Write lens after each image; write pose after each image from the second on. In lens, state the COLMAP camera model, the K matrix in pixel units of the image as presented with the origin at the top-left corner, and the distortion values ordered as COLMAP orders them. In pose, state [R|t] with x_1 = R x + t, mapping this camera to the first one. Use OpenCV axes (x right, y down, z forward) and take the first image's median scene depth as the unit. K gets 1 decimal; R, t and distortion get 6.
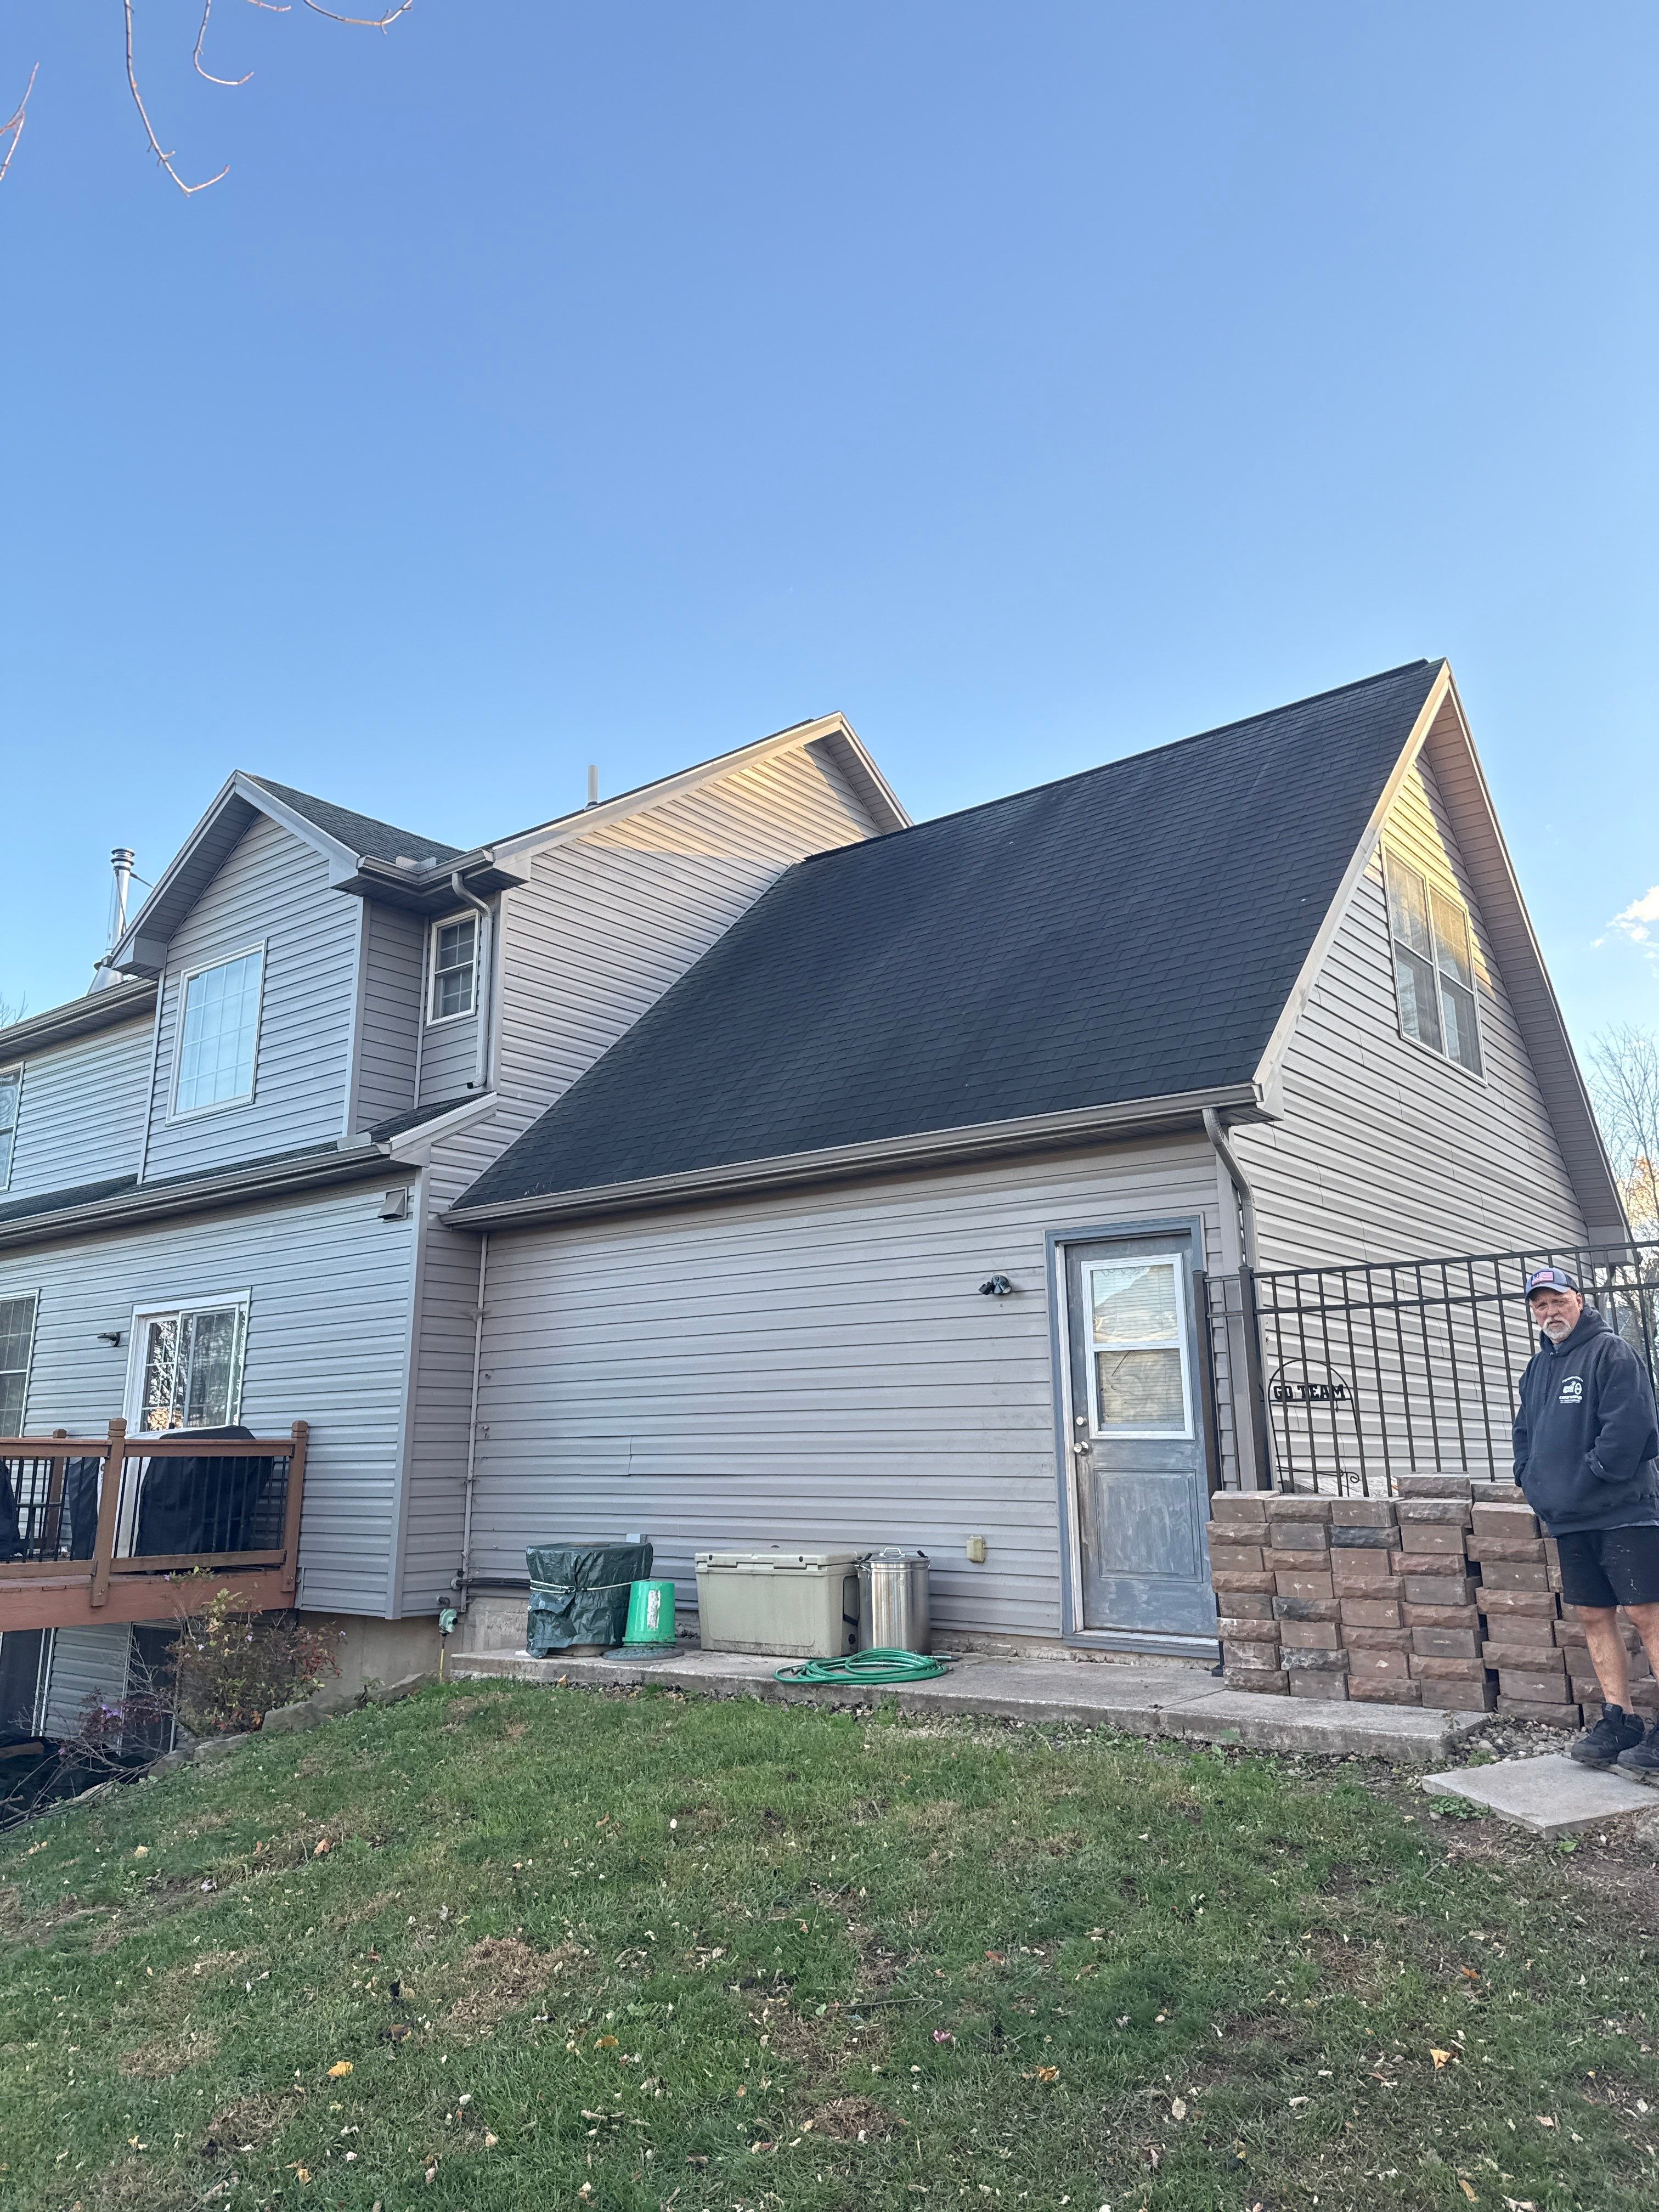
lens RADIAL K [[1563.8, 0, 828.3], [0, 1563.8, 1057.5], [0, 0, 1]] dist [-0.026867, -0.002198]
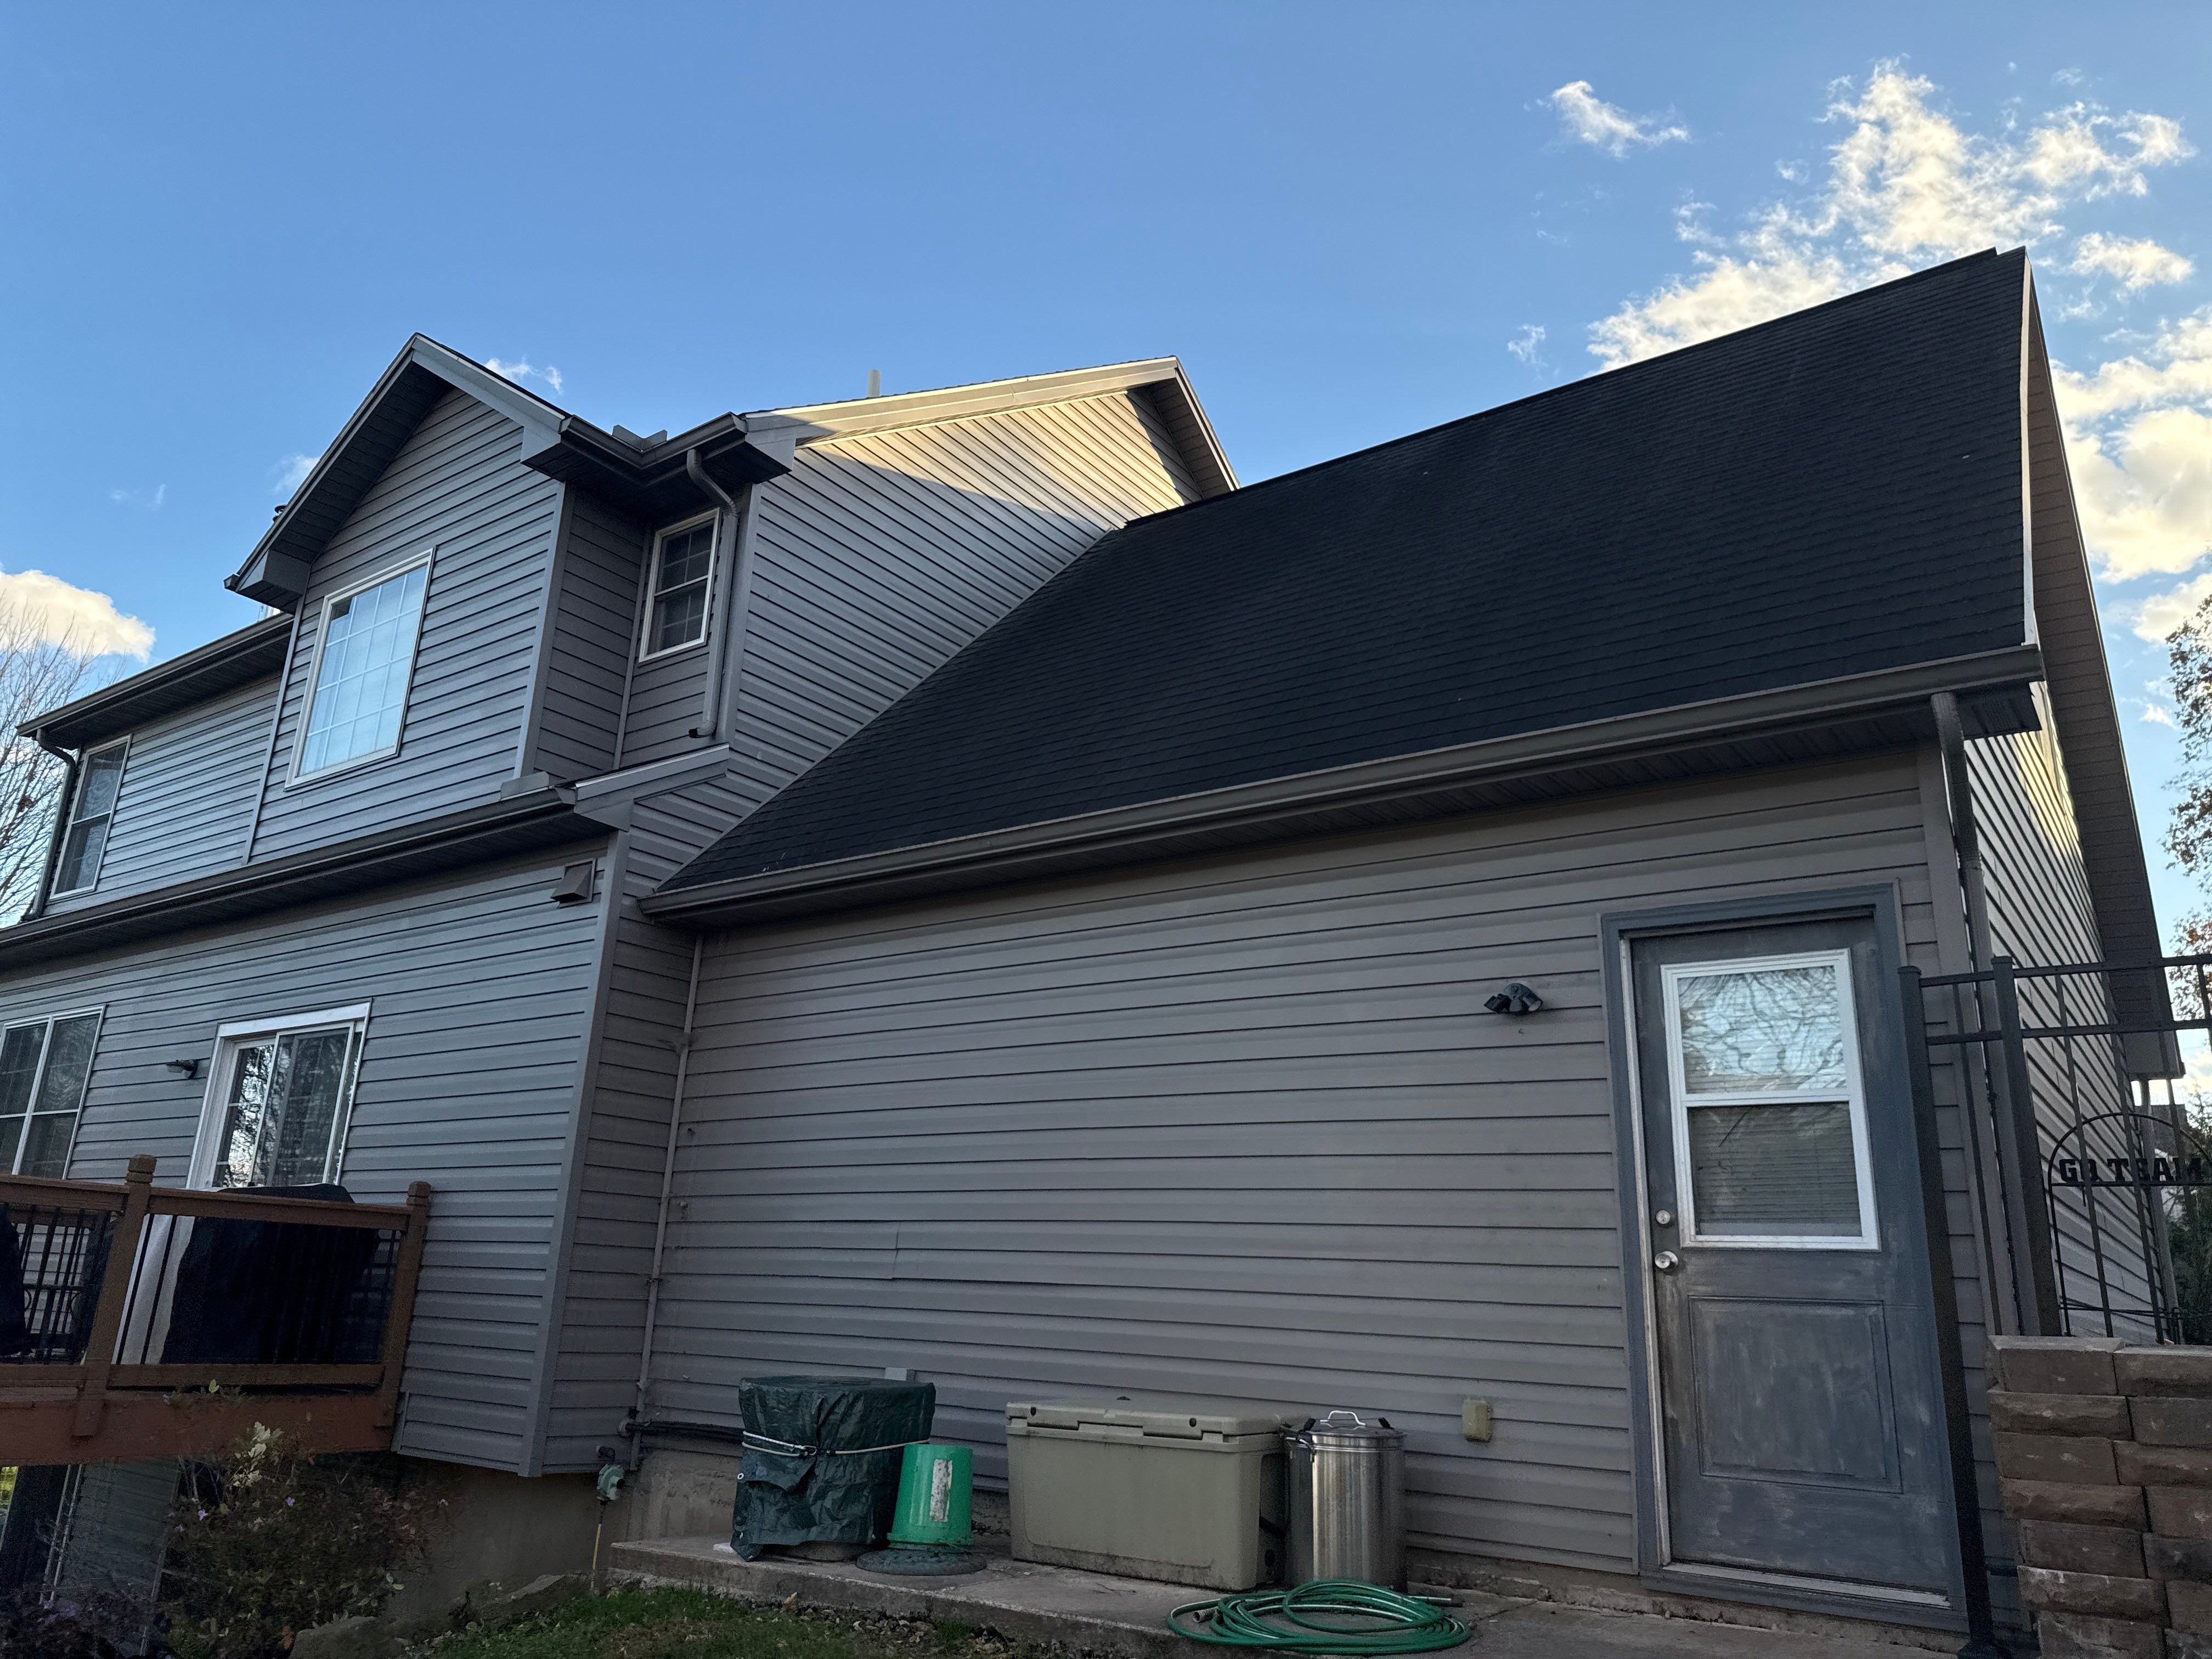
lens RADIAL K [[1577.6, 0, 1077.1], [0, 1577.6, 828.1], [0, 0, 1]] dist [-0.033944, -0.002300]
pose [[0.997984, 0.059159, 0.022967, -0.085420], [-0.058080, 0.997291, -0.045130, 0.110897], [-0.025575, 0.043705, 0.998717, 0.348318]]
